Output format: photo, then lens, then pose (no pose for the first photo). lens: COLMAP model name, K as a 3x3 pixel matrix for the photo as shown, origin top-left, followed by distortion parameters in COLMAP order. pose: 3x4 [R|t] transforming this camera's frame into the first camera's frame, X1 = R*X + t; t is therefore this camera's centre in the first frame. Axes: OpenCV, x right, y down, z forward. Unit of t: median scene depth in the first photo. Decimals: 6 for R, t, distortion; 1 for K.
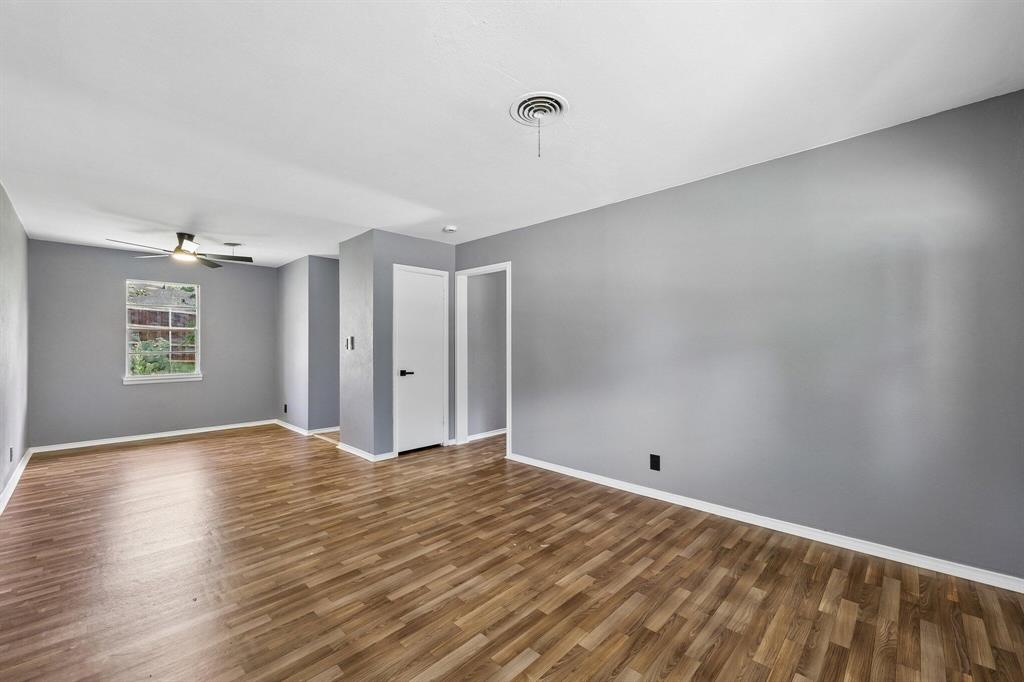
lens RADIAL K [[412.4, 0, 511.5], [0, 412.4, 343.5], [0, 0, 1]] dist [-0.000475, 0.000480]
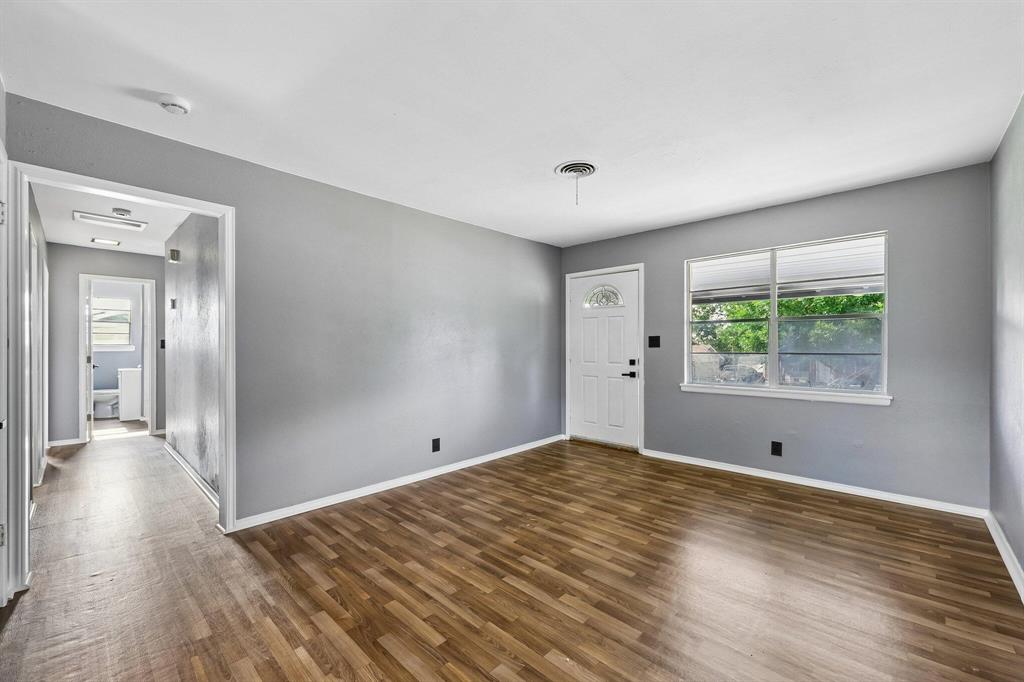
lens RADIAL K [[412.4, 0, 511.5], [0, 412.4, 343.5], [0, 0, 1]] dist [-0.000475, 0.000480]
pose [[-0.009332, 0.010831, 0.999898, -0.979971], [-0.003892, 0.999933, -0.010867, 0.013227], [-0.999949, -0.003993, -0.009289, 0.942256]]
